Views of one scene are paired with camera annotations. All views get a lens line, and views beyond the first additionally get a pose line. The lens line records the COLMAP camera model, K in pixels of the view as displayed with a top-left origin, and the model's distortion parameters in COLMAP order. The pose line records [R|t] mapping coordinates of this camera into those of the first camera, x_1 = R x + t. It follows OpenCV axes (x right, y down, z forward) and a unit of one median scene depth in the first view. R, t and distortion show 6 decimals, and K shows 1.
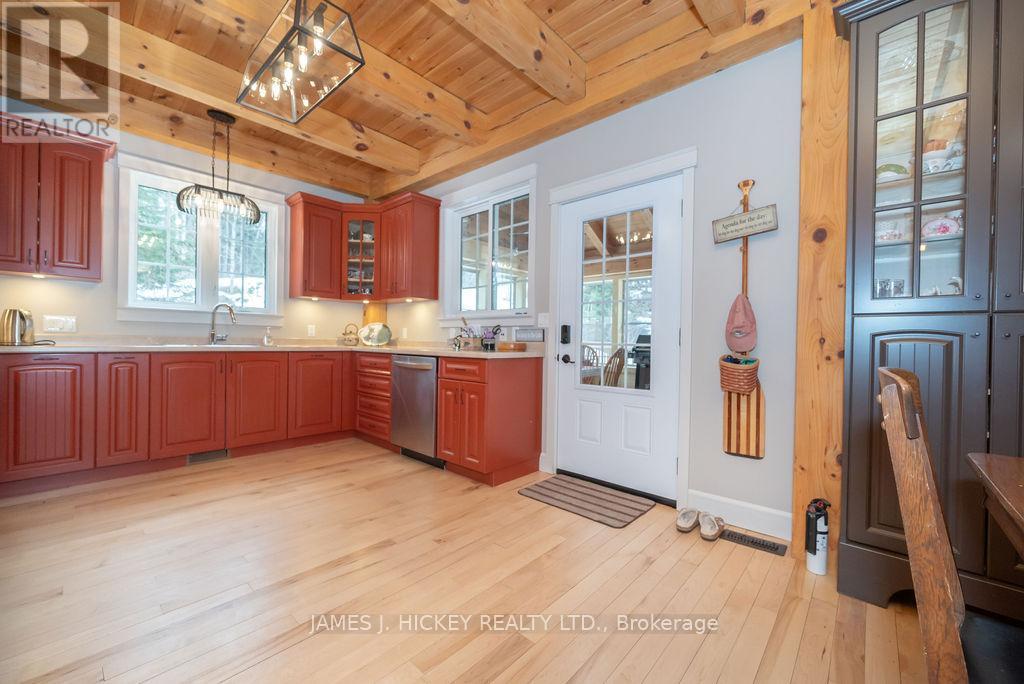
lens RADIAL K [[401.9, 0, 514.3], [0, 401.9, 343.6], [0, 0, 1]] dist [-0.002658, -0.000340]
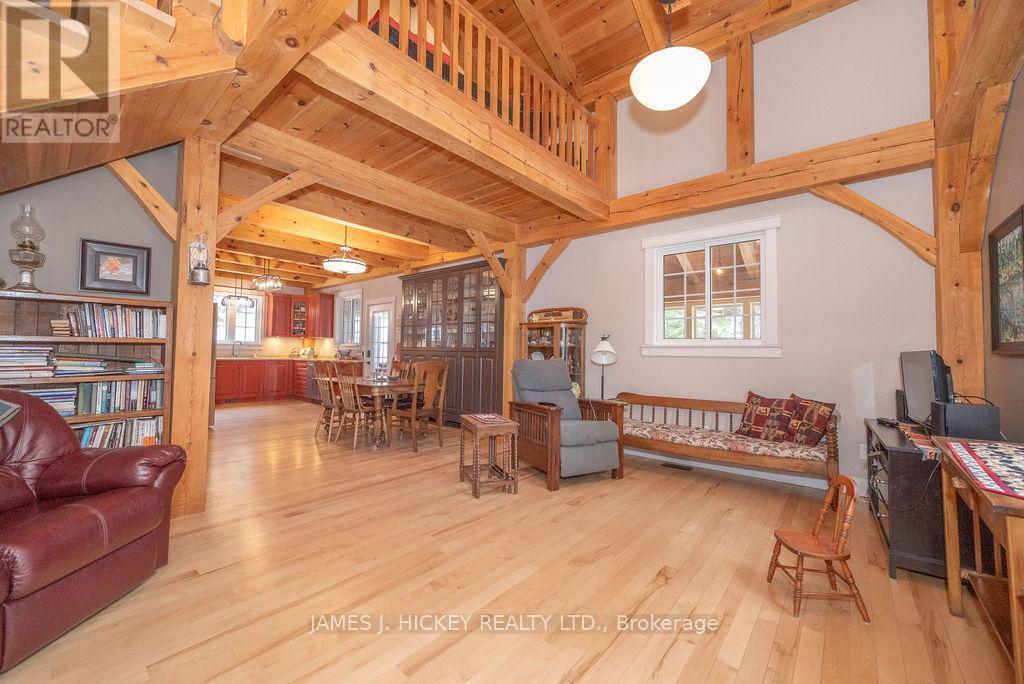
lens RADIAL K [[401.9, 0, 514.3], [0, 401.9, 343.6], [0, 0, 1]] dist [-0.002658, -0.000340]
pose [[0.999498, -0.000612, 0.031670, 0.826675], [0.001582, 0.999530, -0.030626, -0.005230], [-0.031636, 0.030661, 0.999029, -1.407661]]
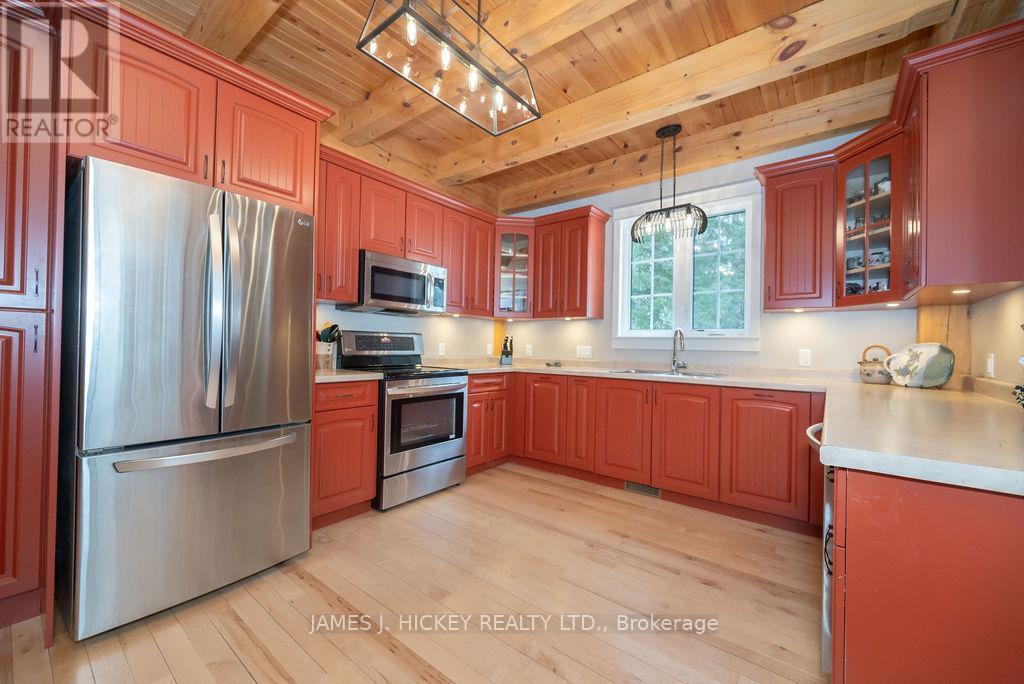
lens RADIAL K [[401.9, 0, 514.3], [0, 401.9, 343.6], [0, 0, 1]] dist [-0.002658, -0.000340]
pose [[0.062454, -0.023595, -0.997769, 0.162928], [-0.024121, 0.999393, -0.025143, -0.029892], [0.997756, 0.025637, 0.061847, 0.532745]]
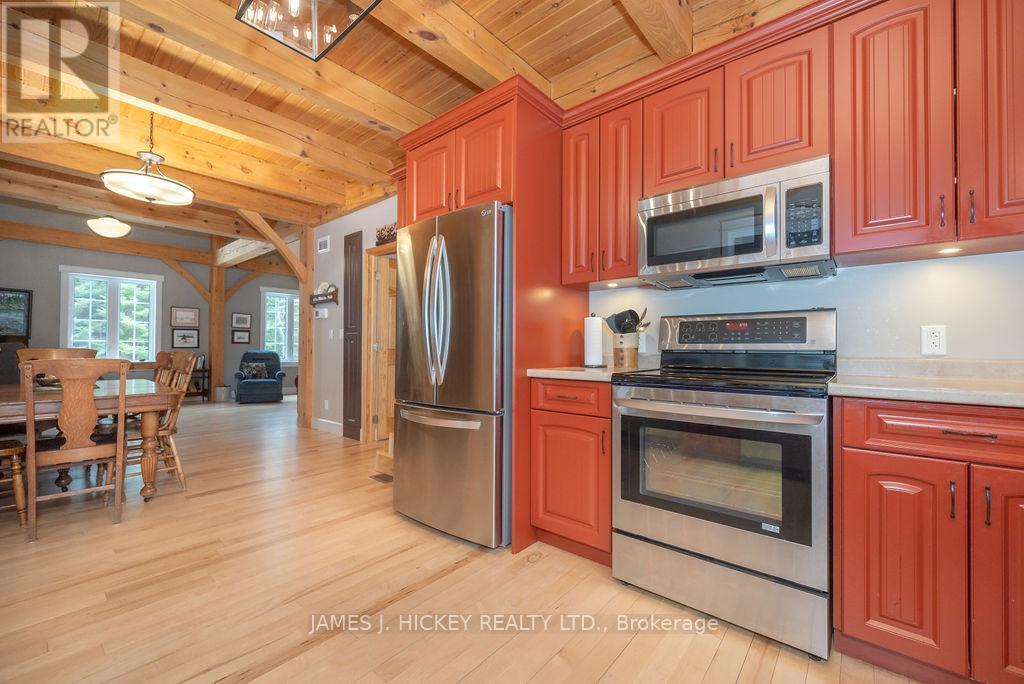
lens RADIAL K [[401.9, 0, 514.3], [0, 401.9, 343.6], [0, 0, 1]] dist [-0.002658, -0.000340]
pose [[-0.999366, -0.019398, -0.029867, -0.442132], [-0.019360, 0.999811, -0.001563, -0.022652], [0.029892, -0.000984, -0.999553, 0.835816]]
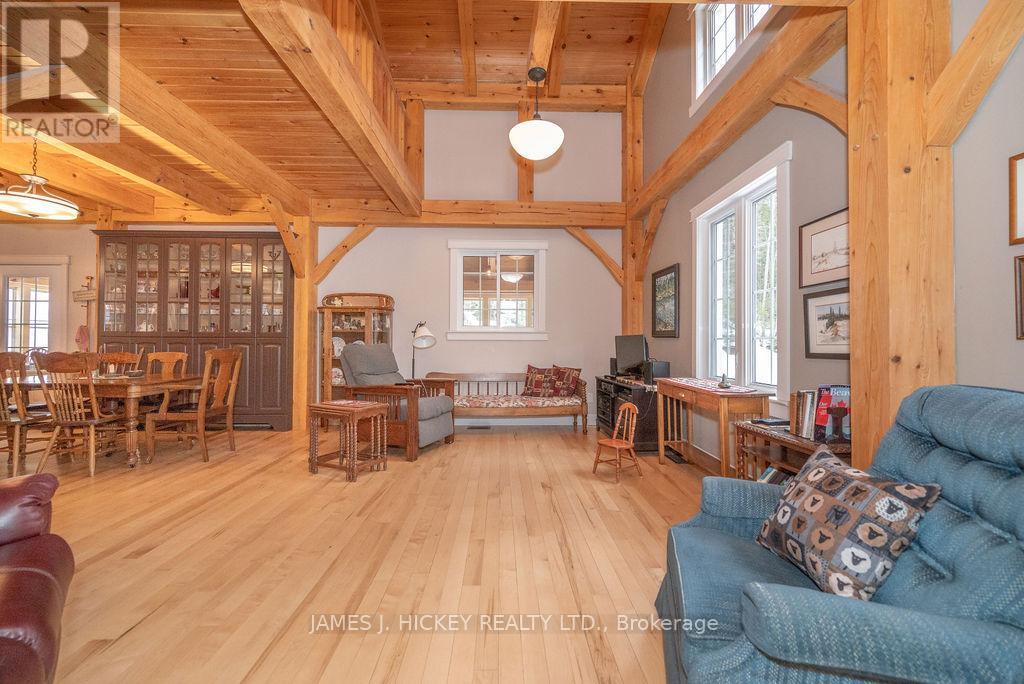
lens RADIAL K [[401.9, 0, 514.3], [0, 401.9, 343.6], [0, 0, 1]] dist [-0.002658, -0.000340]
pose [[0.728338, -0.014740, 0.685060, 0.459078], [0.012538, 0.999888, 0.008185, -0.001142], [-0.685104, 0.002628, 0.728441, -1.403299]]
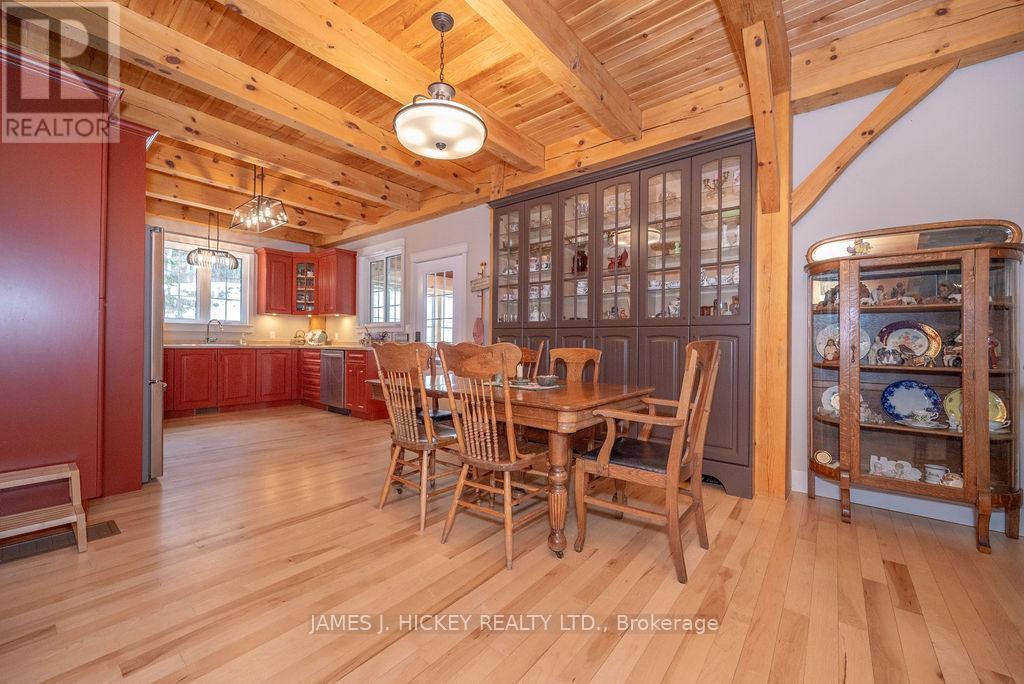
lens RADIAL K [[401.9, 0, 514.3], [0, 401.9, 343.6], [0, 0, 1]] dist [-0.002658, -0.000340]
pose [[0.998461, -0.005891, 0.055149, 0.366506], [0.006212, 0.999965, -0.005646, 0.015639], [-0.055114, 0.005979, 0.998462, -0.638393]]
